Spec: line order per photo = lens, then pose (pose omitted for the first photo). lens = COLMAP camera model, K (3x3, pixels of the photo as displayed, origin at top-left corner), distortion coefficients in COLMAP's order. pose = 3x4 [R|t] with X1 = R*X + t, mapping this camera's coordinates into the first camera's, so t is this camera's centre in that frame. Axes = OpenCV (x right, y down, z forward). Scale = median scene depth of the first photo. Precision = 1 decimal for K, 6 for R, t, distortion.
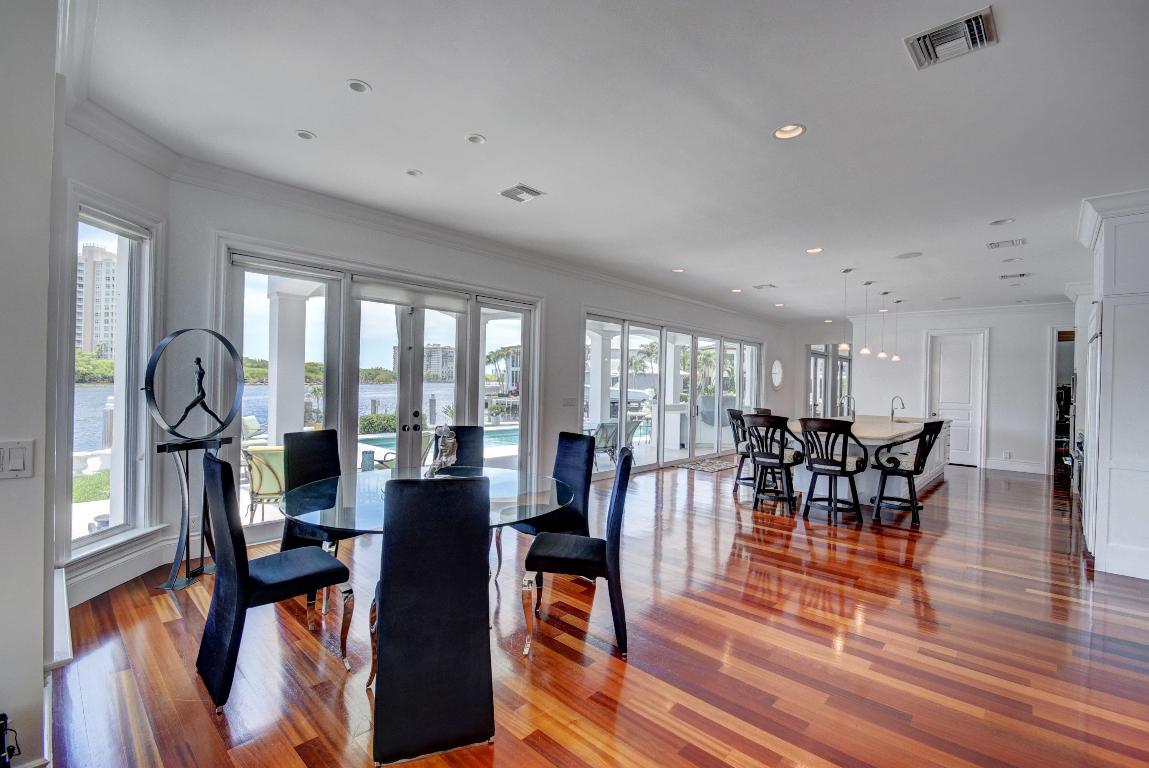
lens RADIAL K [[505.2, 0, 566.4], [0, 505.2, 383.9], [0, 0, 1]] dist [-0.002644, -0.005507]
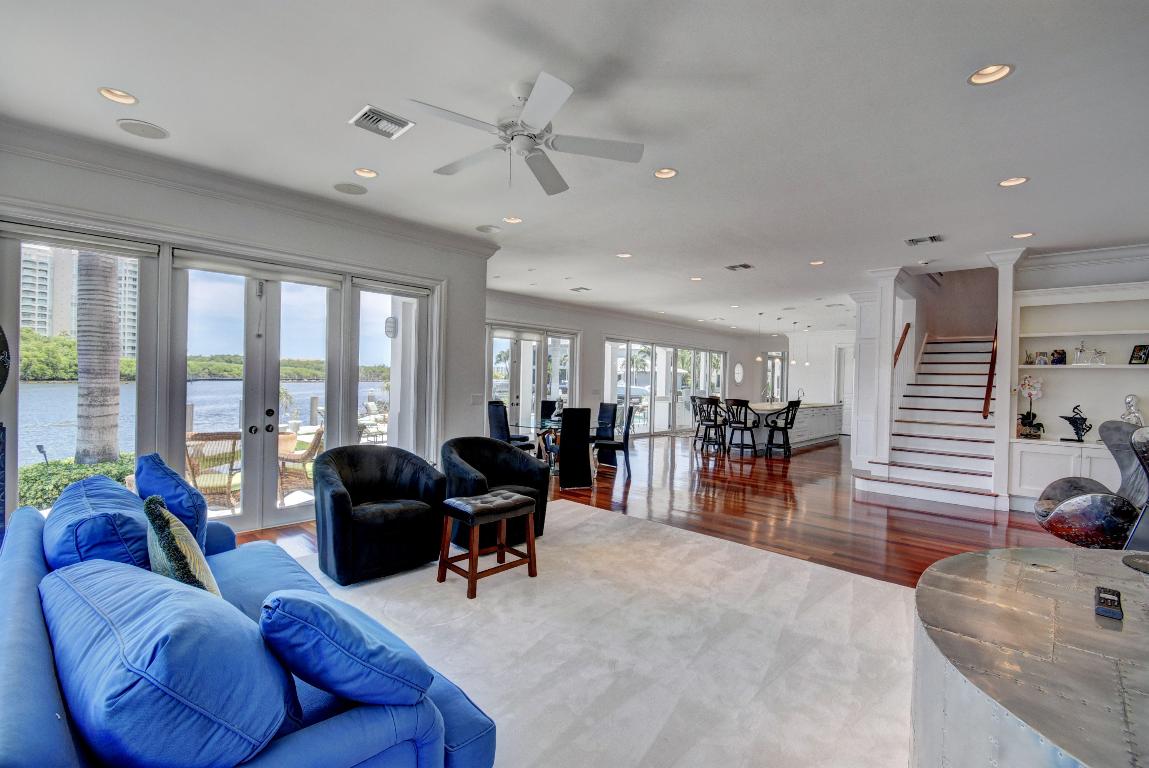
lens RADIAL K [[505.2, 0, 571.5], [0, 505.2, 381.4], [0, 0, 1]] dist [-0.002644, -0.005507]
pose [[0.999975, -0.000114, 0.007133, -0.106628], [0.000111, 1.000000, 0.000413, 0.001549], [-0.007133, -0.000412, 0.999974, -0.827710]]
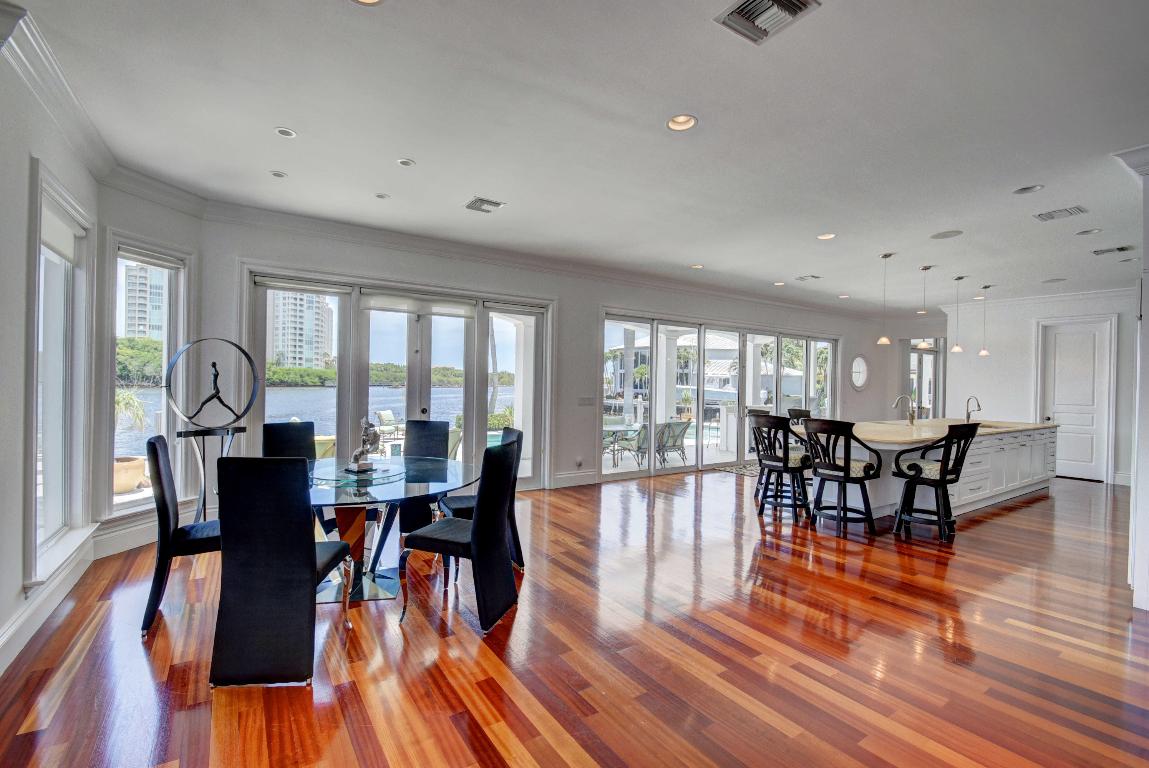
lens RADIAL K [[505.2, 0, 565.4], [0, 505.2, 383.1], [0, 0, 1]] dist [-0.002644, -0.005507]
pose [[0.973309, -0.004970, -0.229443, 0.247666], [0.003520, 0.999971, -0.006732, 0.007014], [0.229470, 0.005745, 0.973299, -0.003527]]
